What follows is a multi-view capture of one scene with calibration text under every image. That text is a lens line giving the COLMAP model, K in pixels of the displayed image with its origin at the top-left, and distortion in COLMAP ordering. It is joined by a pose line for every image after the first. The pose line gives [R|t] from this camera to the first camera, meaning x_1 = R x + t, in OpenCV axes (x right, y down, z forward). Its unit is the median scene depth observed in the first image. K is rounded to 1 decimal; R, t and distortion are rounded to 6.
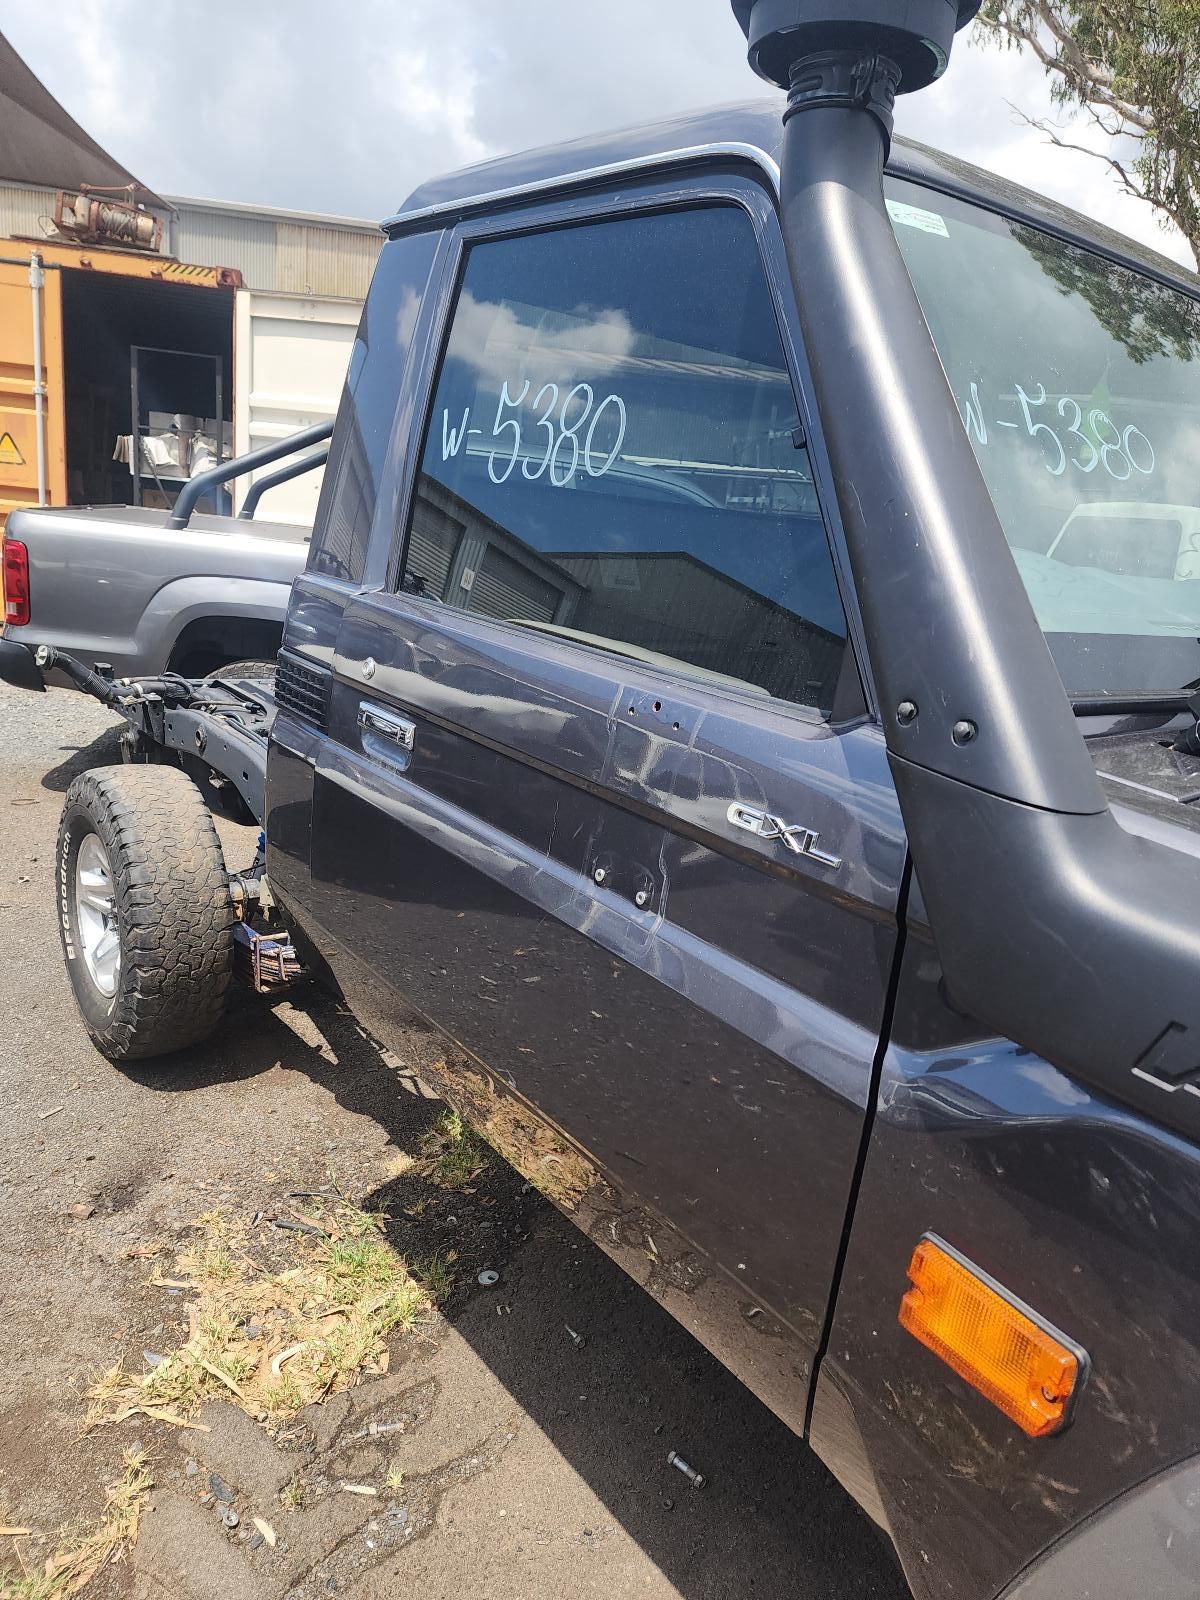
lens RADIAL K [[1105.8, 0, 583.4], [0, 1105.8, 799.9], [0, 0, 1]] dist [0.053784, -0.059550]
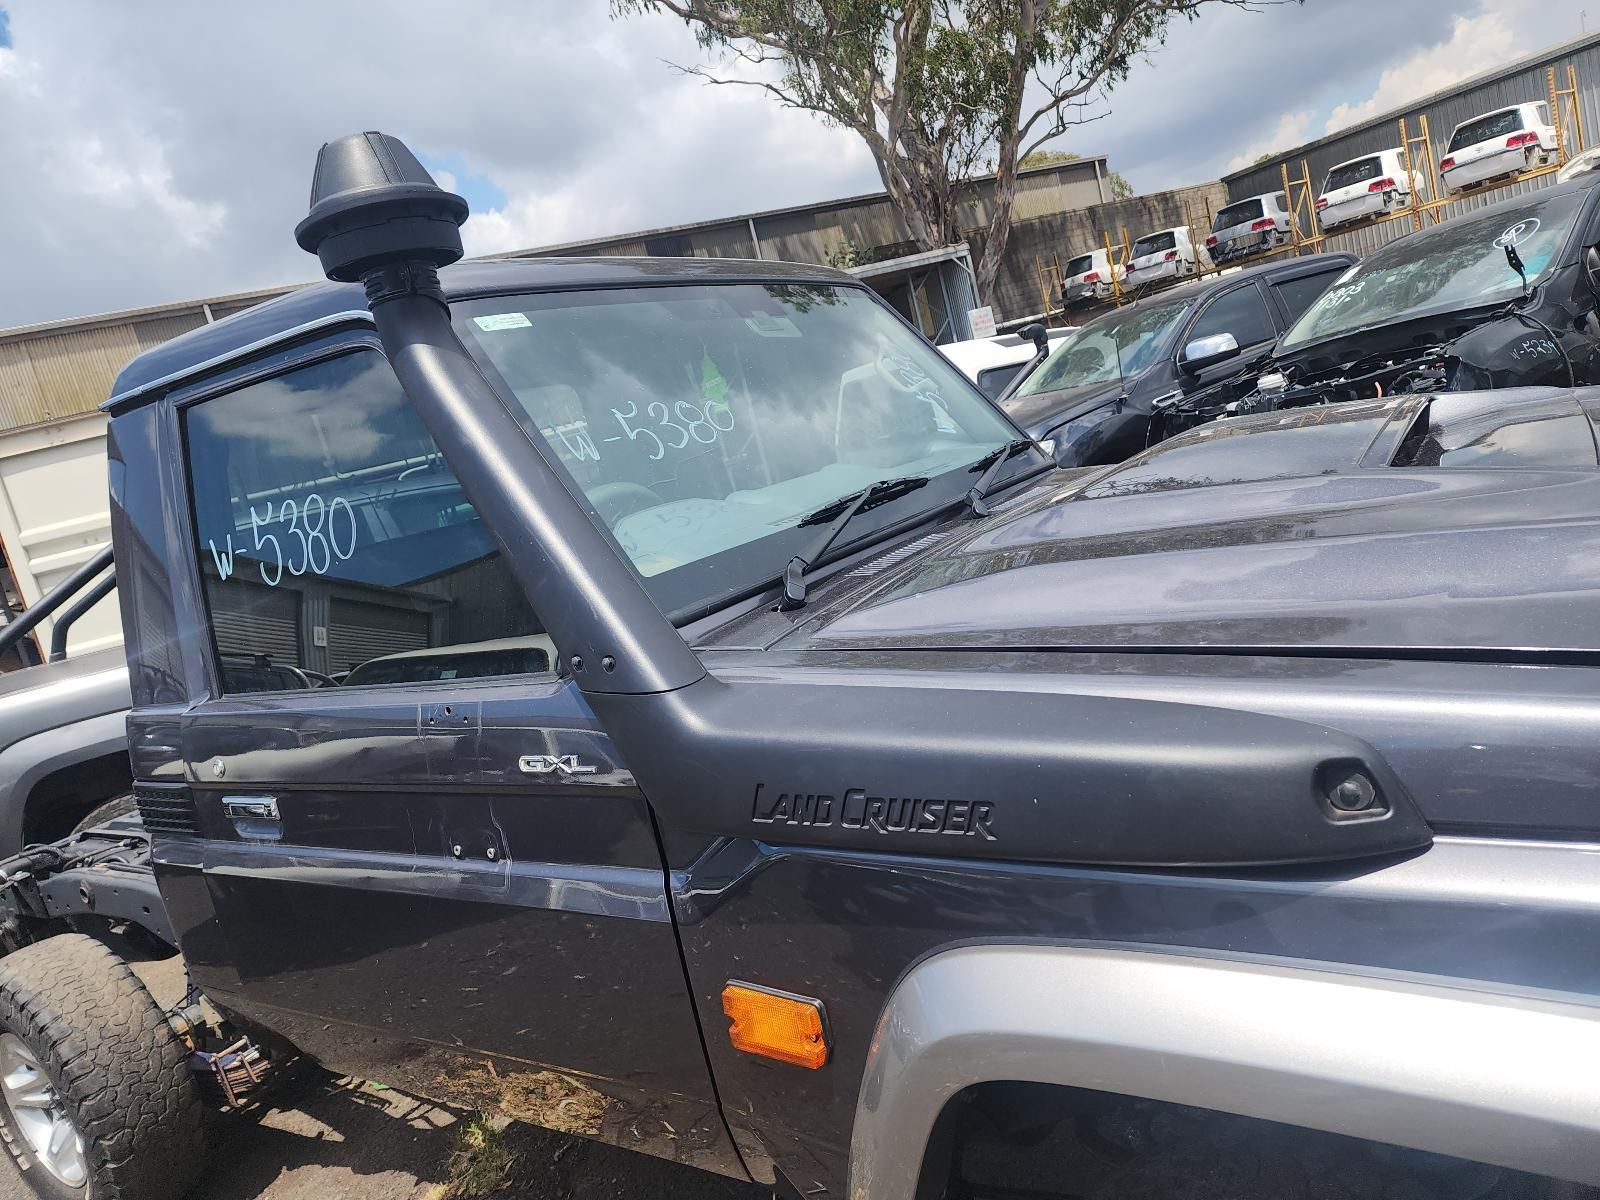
lens RADIAL K [[1105.8, 0, 802.2], [0, 1105.8, 594.3], [0, 0, 1]] dist [0.053784, -0.059550]
pose [[0.893030, -0.358327, 0.272212, 0.052026], [0.389334, 0.918576, -0.068096, 0.016270], [-0.225647, 0.166793, 0.959825, -0.152728]]
